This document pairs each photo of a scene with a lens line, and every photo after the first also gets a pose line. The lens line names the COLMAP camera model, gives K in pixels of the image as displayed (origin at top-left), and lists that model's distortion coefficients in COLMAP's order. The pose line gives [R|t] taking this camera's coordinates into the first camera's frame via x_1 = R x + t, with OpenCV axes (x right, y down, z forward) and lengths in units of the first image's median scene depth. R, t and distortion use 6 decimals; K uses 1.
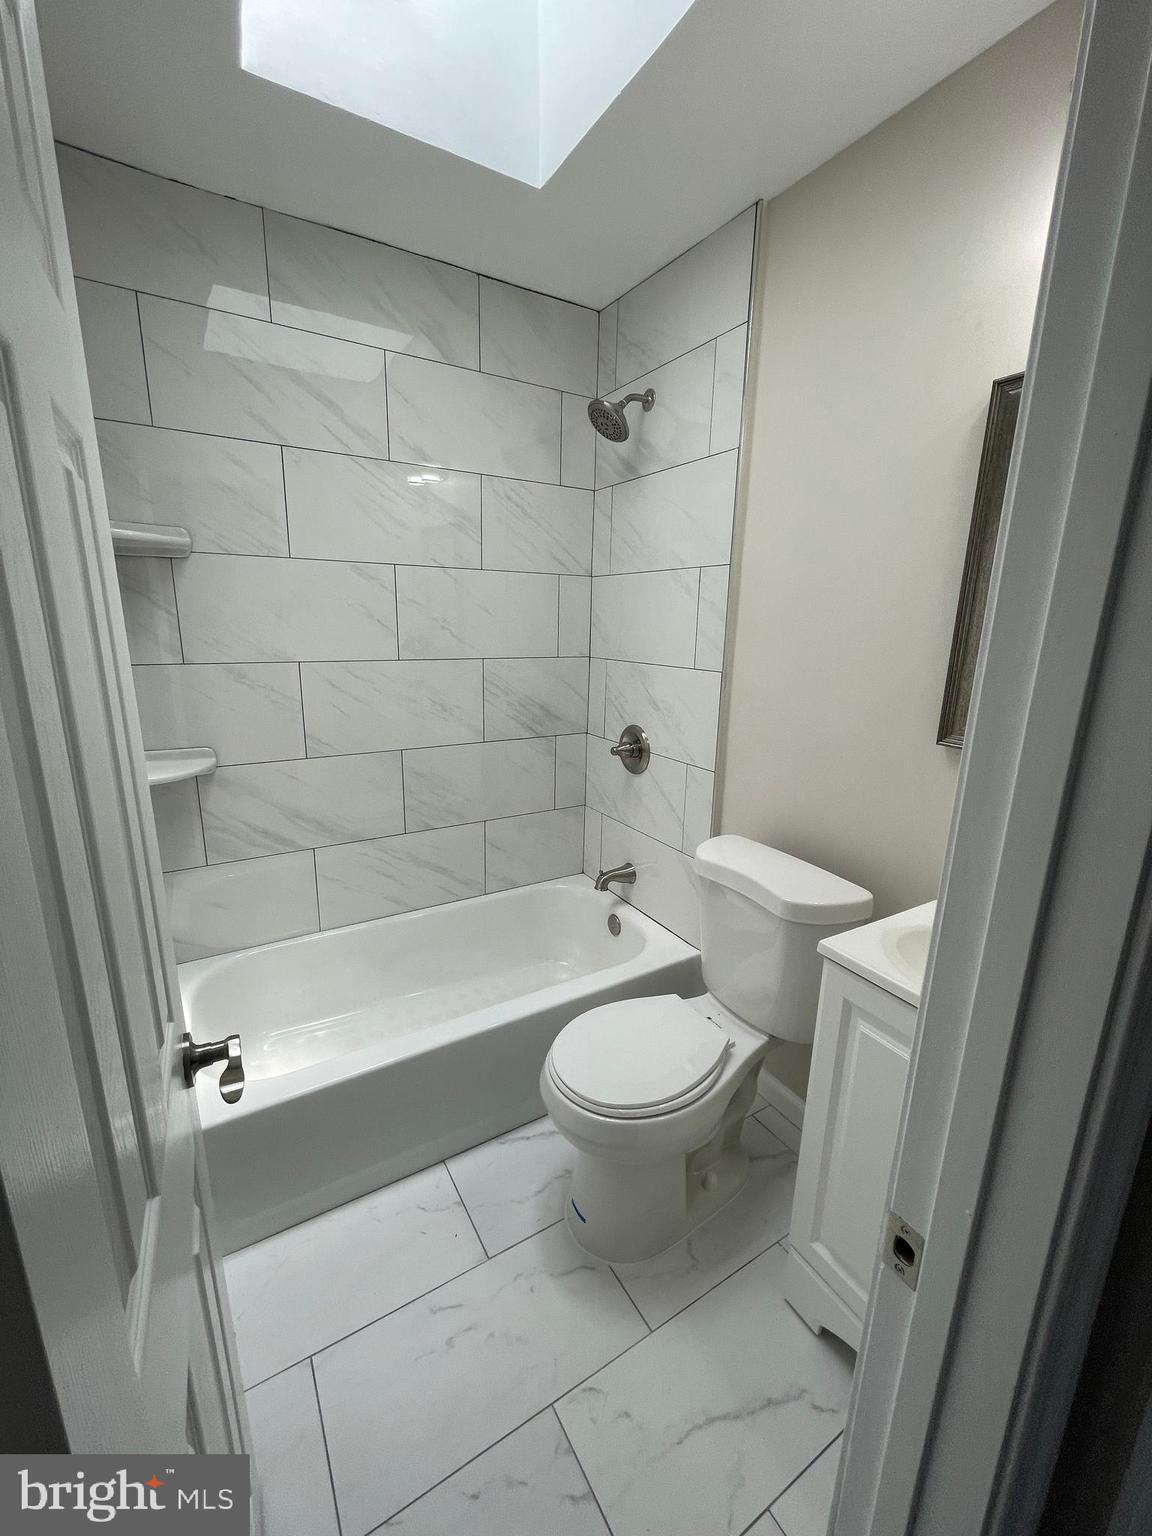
lens RADIAL K [[621.1, 0, 571.6], [0, 621.1, 770.9], [0, 0, 1]] dist [-0.005802, -0.000036]
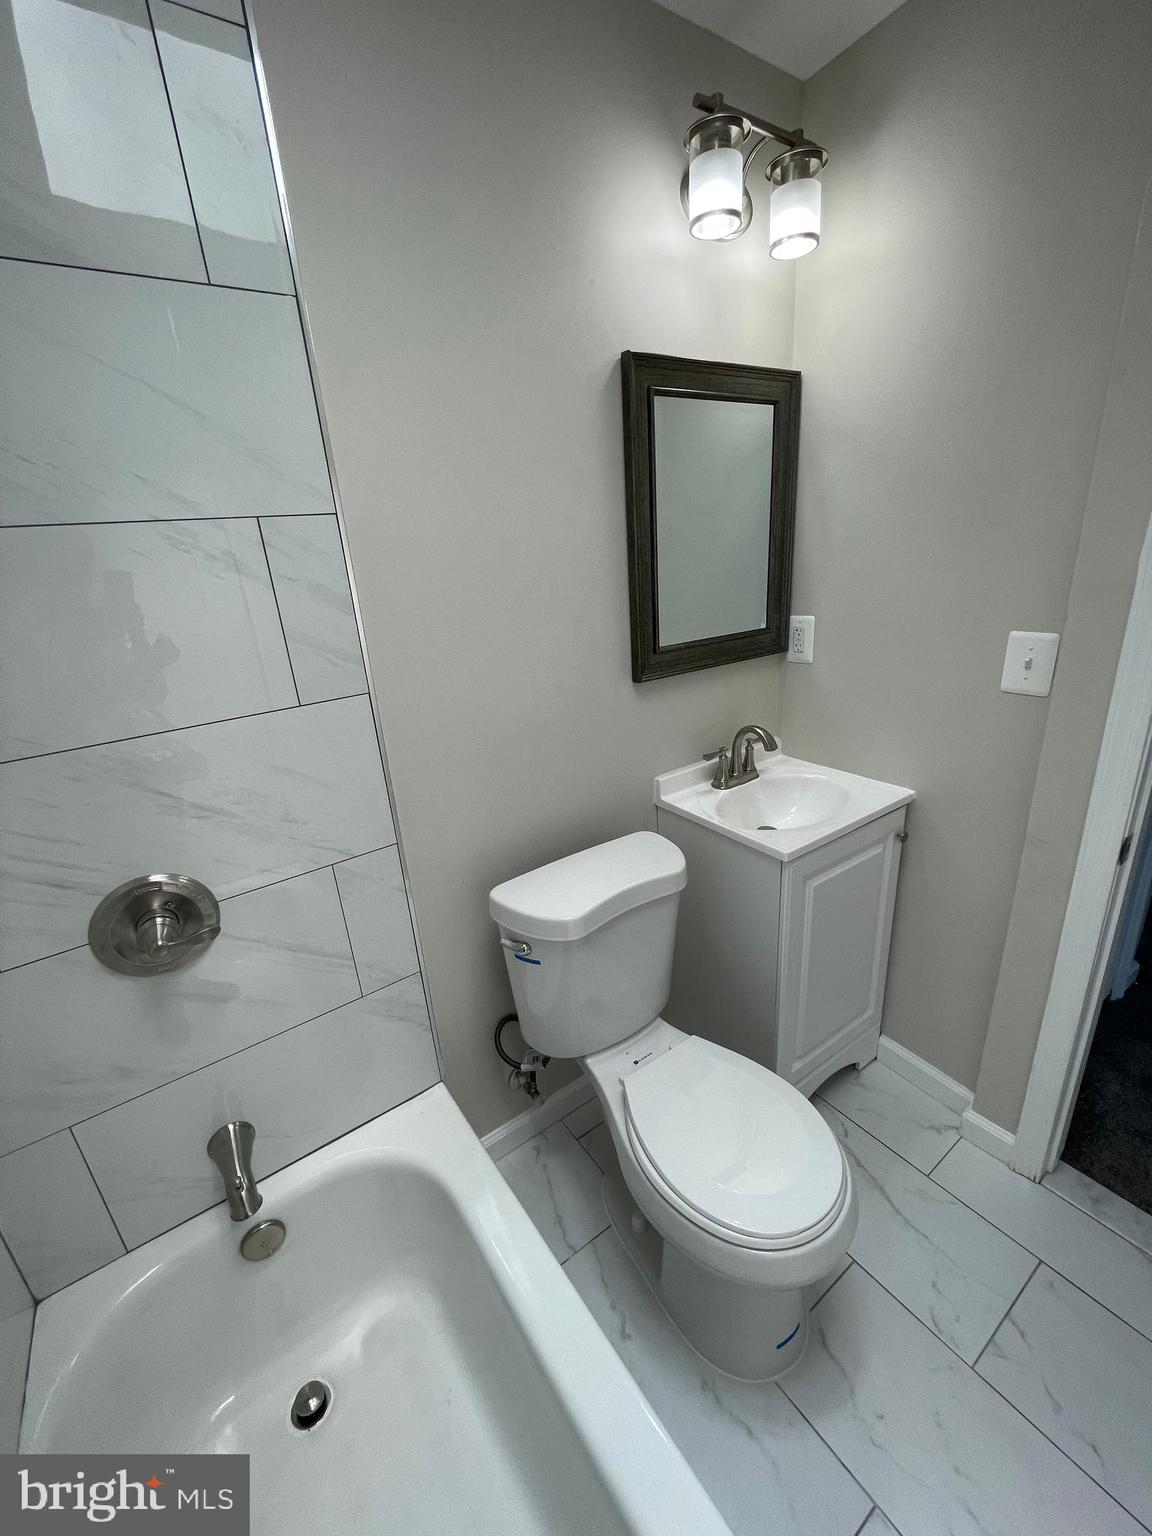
lens RADIAL K [[621.1, 0, 570.4], [0, 621.1, 760.6], [0, 0, 1]] dist [-0.005802, -0.000036]
pose [[-0.072470, -0.340630, 0.937400, -0.345380], [0.301705, 0.888351, 0.346131, -0.234674], [-0.950643, 0.307902, 0.038391, 0.750229]]
